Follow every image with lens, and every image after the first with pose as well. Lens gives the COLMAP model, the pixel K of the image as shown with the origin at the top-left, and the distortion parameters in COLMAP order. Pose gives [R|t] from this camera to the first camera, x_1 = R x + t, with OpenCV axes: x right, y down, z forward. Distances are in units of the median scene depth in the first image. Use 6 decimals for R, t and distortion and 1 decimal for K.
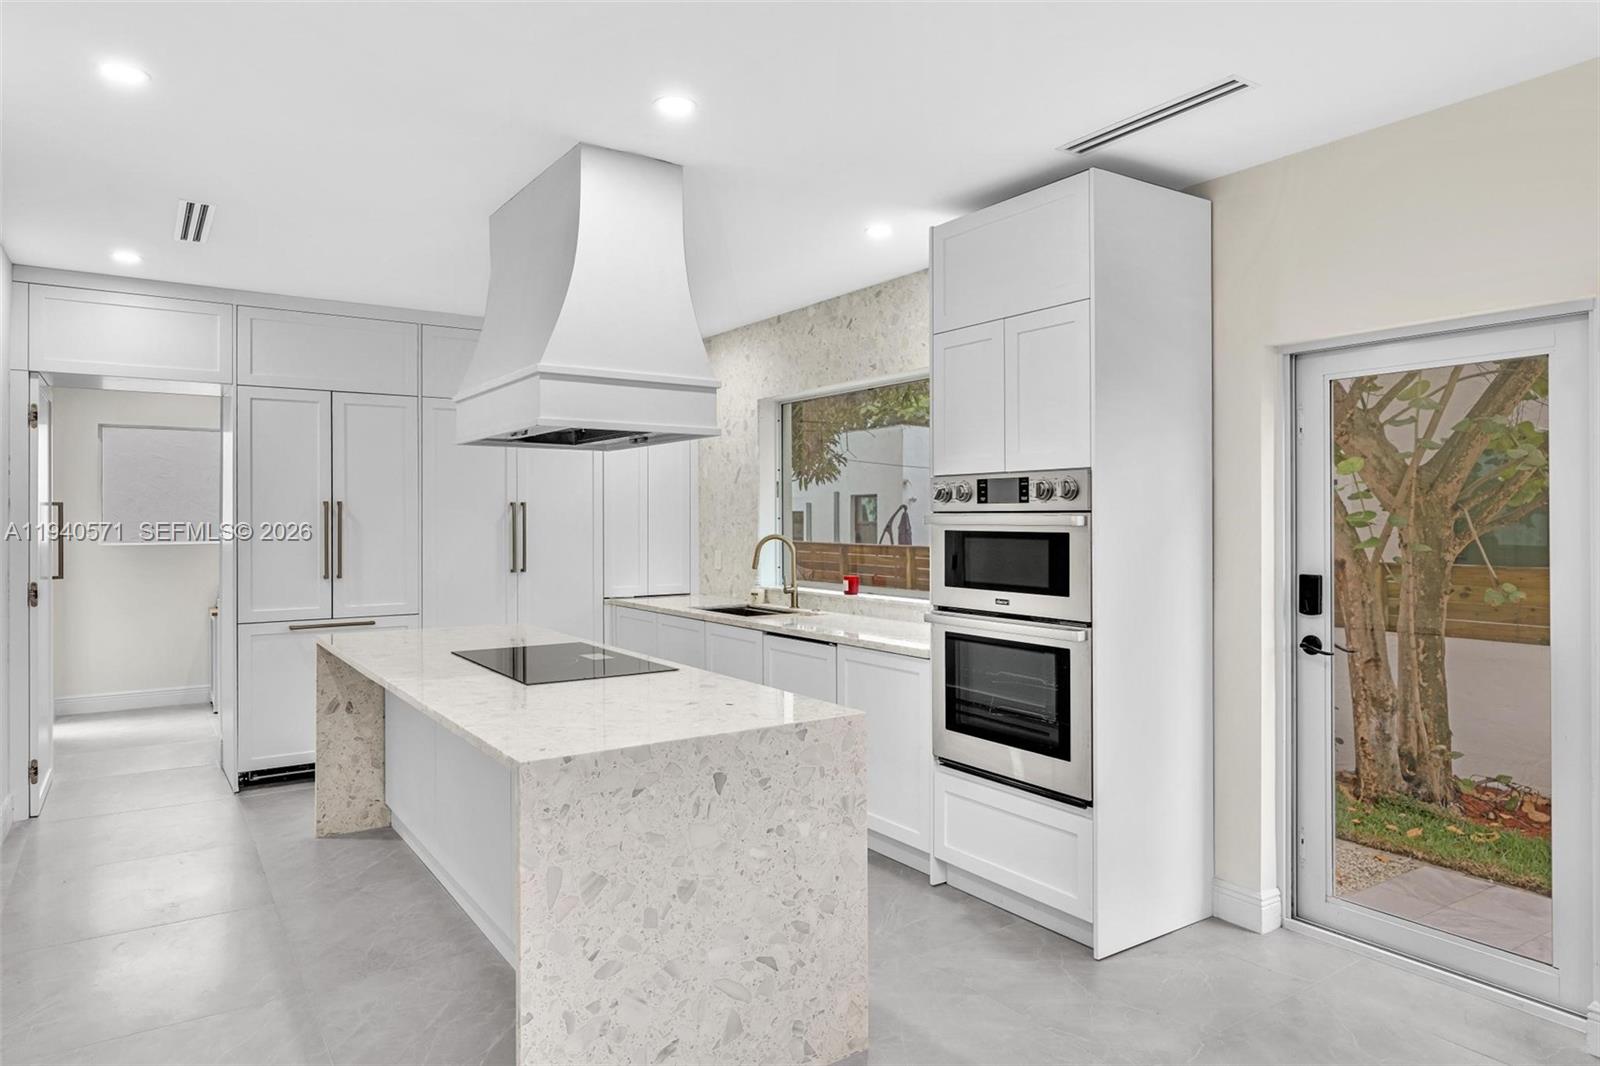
lens RADIAL K [[997.7, 0, 801.7], [0, 997.7, 506.5], [0, 0, 1]] dist [-0.002424, 0.000009]
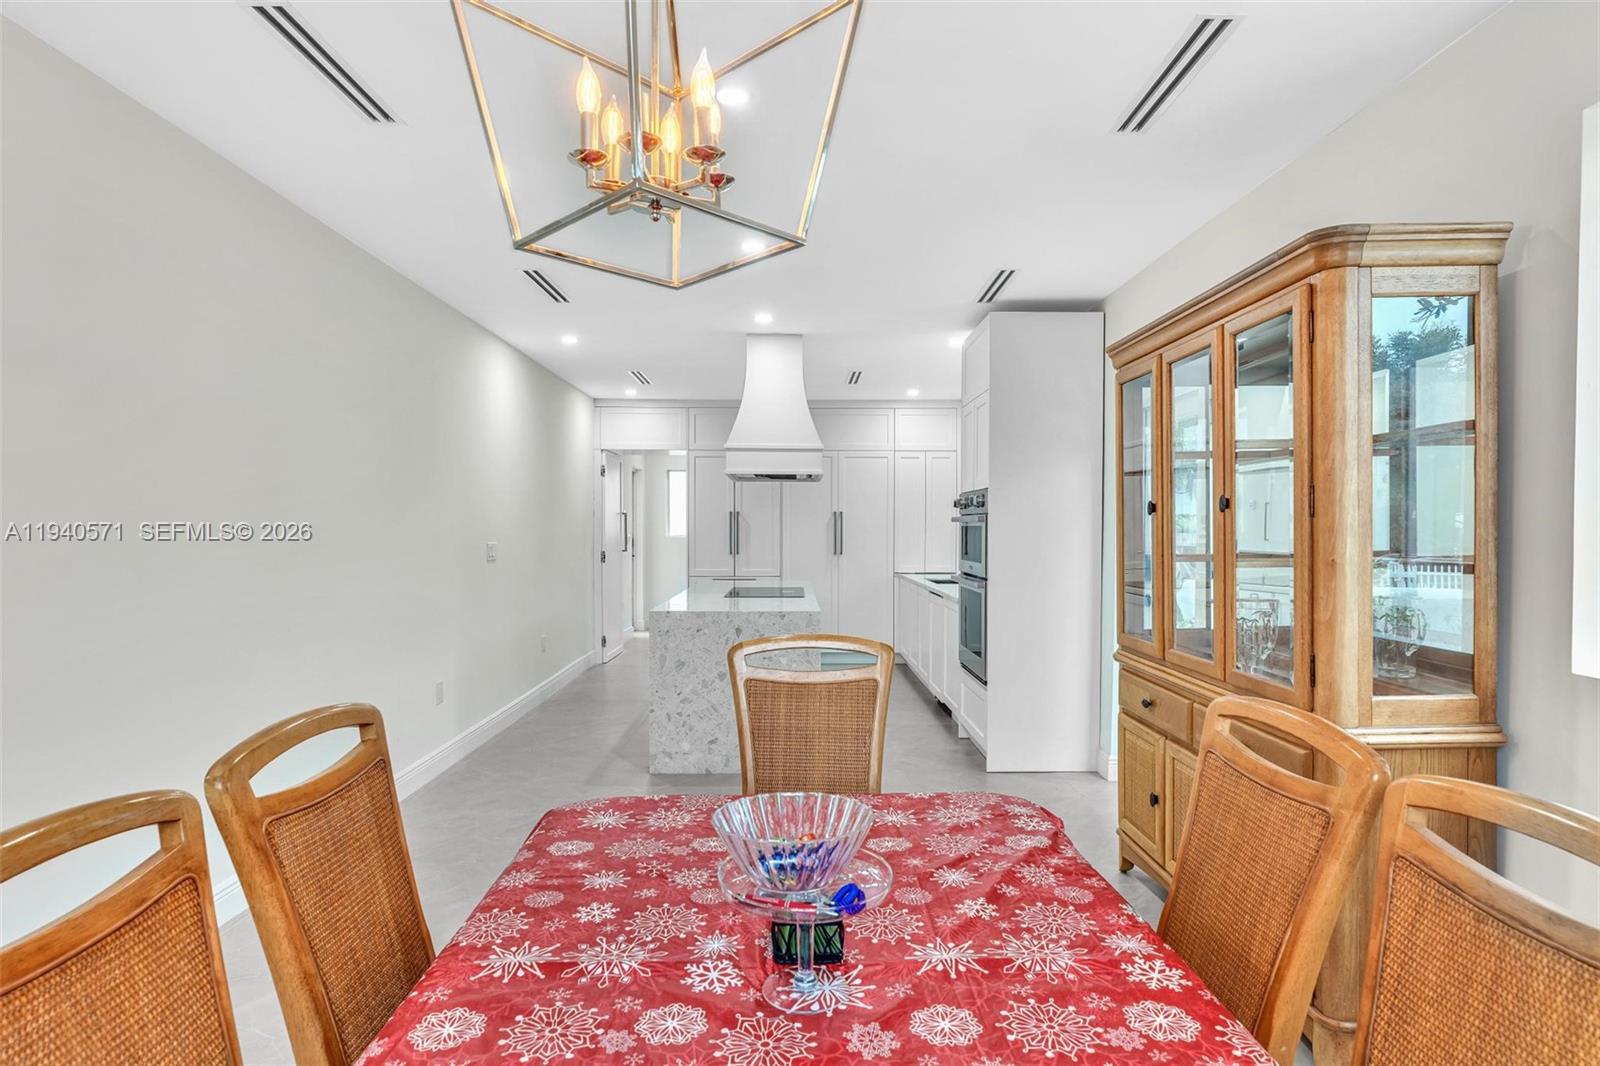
lens RADIAL K [[881.2, 0, 794.4], [0, 881.2, 536.8], [0, 0, 1]] dist [-0.001155, -0.000204]
pose [[0.829037, 0.009528, -0.559113, 0.856526], [0.002167, 0.999793, 0.020251, 0.013880], [0.559190, -0.018001, 0.828844, -0.441181]]
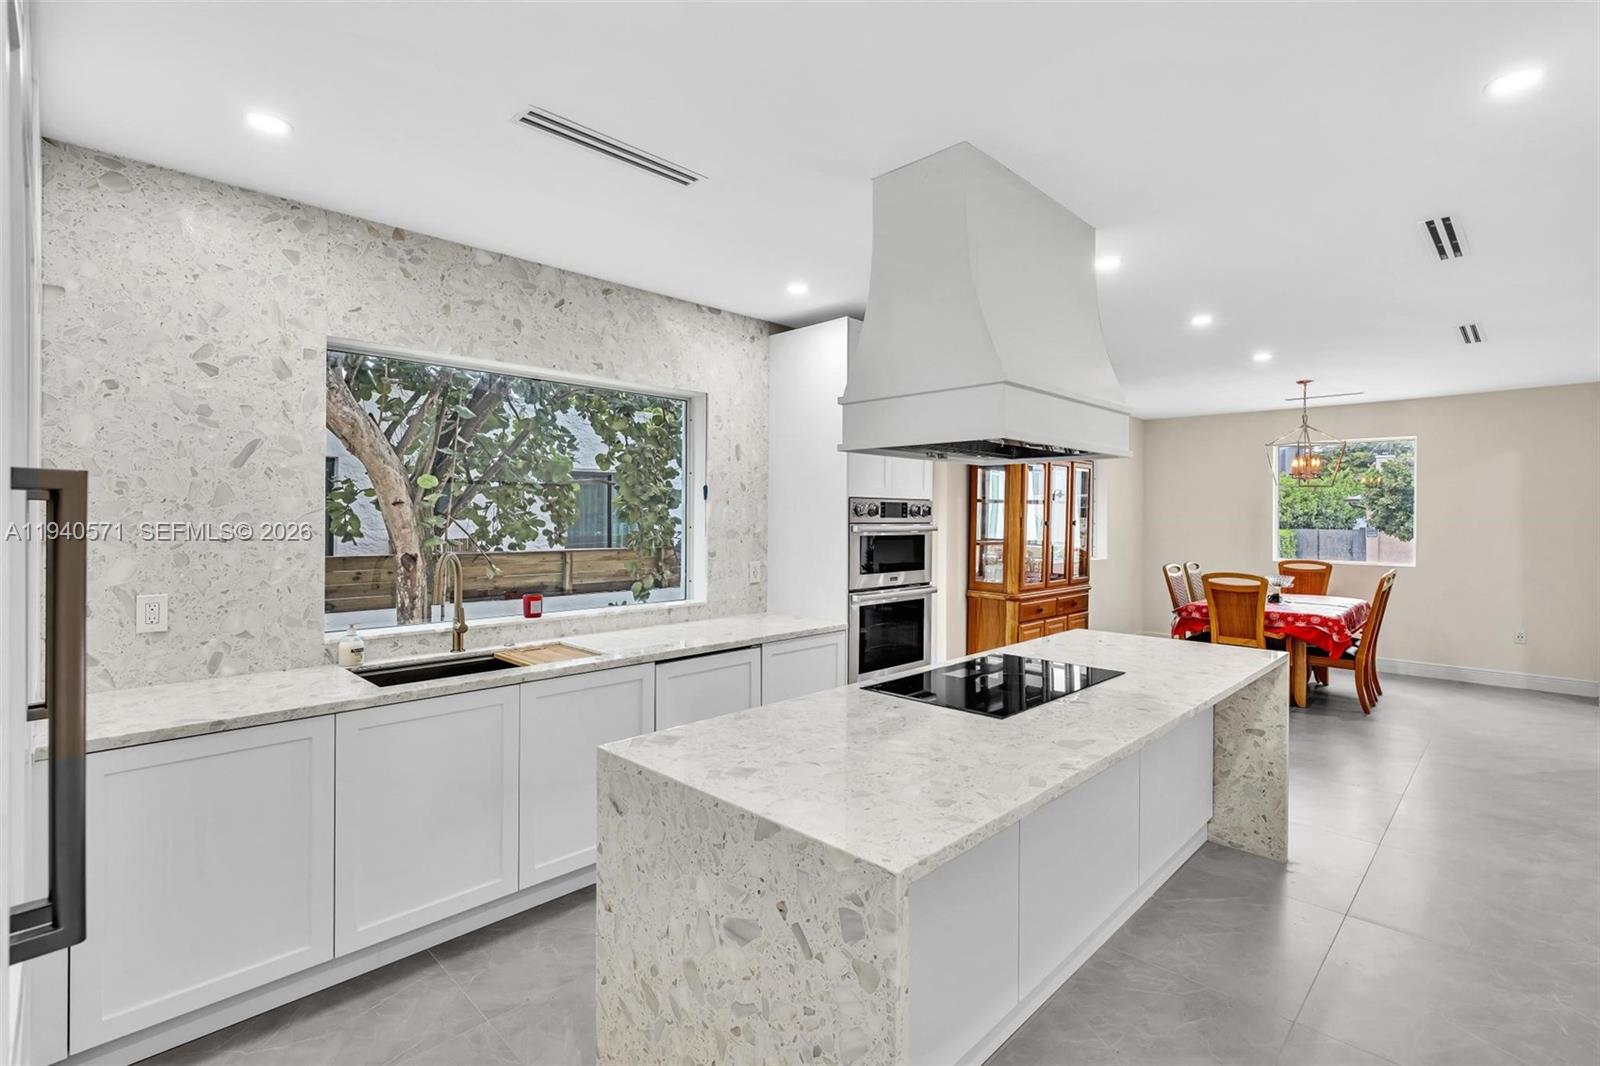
lens RADIAL K [[739.2, 0, 806.3], [0, 739.2, 513.1], [0, 0, 1]] dist [-0.002258, -0.000068]
pose [[-0.201030, 0.005641, 0.979569, -1.025183], [-0.015280, 0.999844, -0.008894, 0.002262], [-0.979466, -0.016756, -0.200912, 1.499035]]
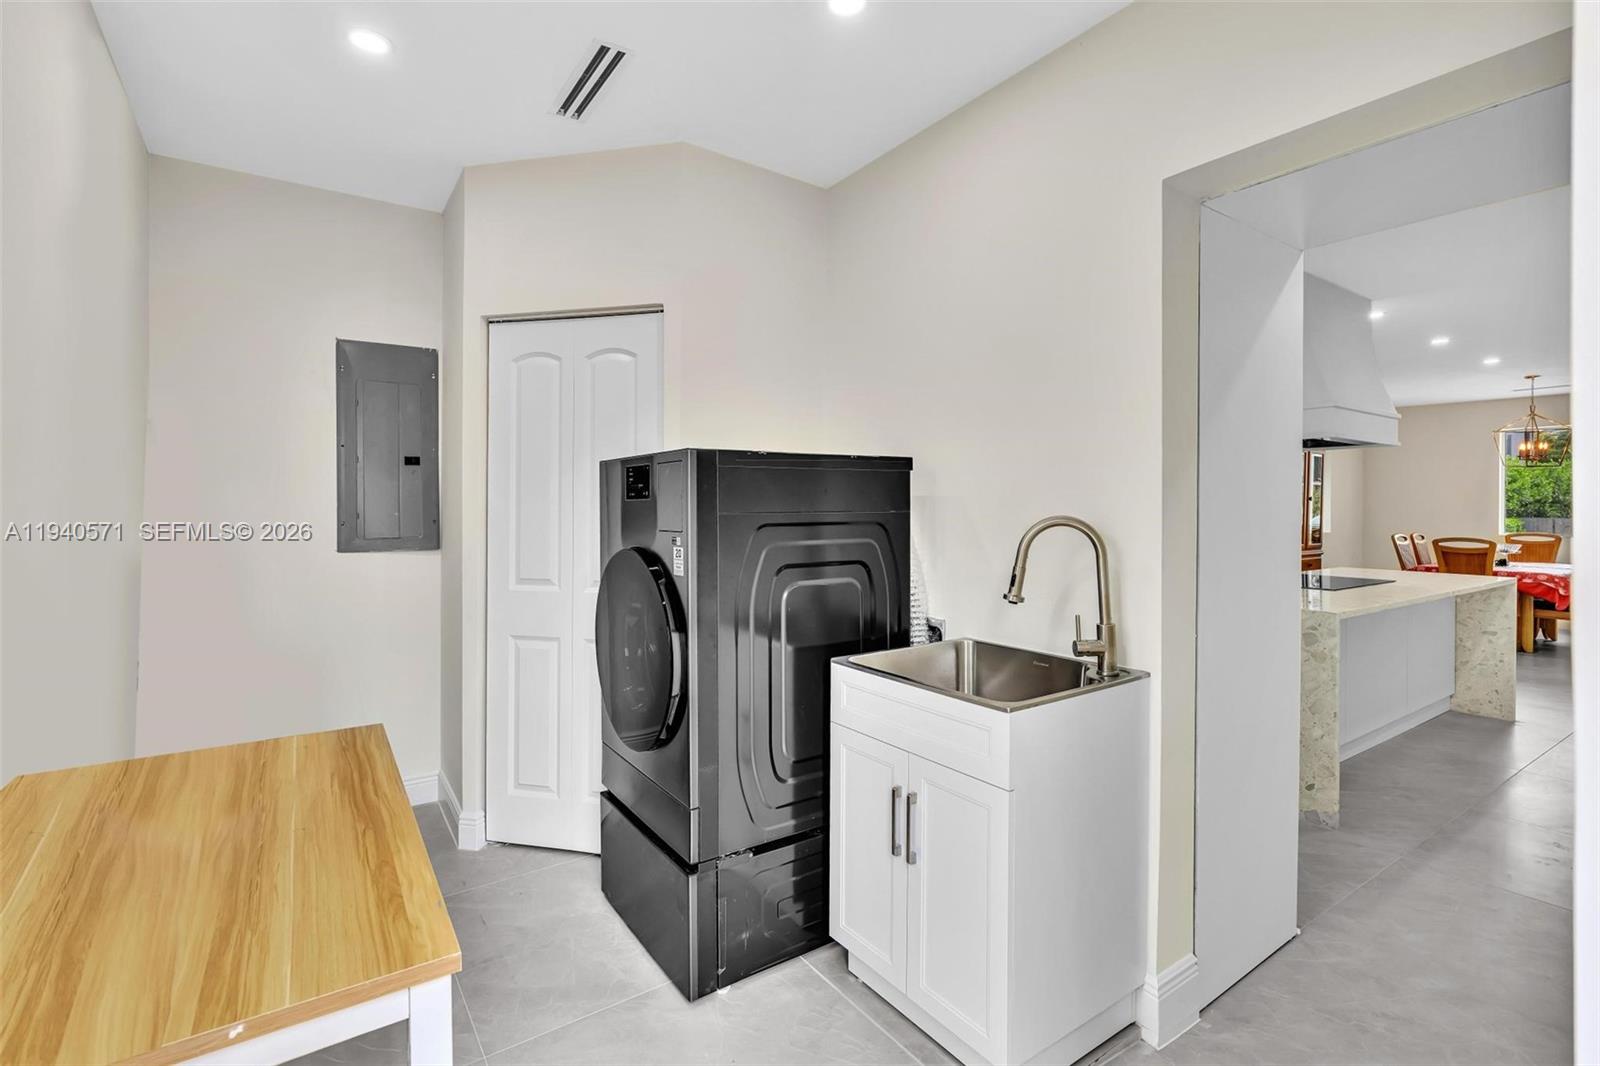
lens RADIAL K [[731.6, 0, 799.7], [0, 731.6, 506.7], [0, 0, 1]] dist [-0.000408, -0.000132]
pose [[-0.006451, 0.001902, 0.999977, -1.488782], [-0.015175, 0.999883, -0.001999, 0.045211], [-0.999864, -0.015188, -0.006422, 1.960266]]
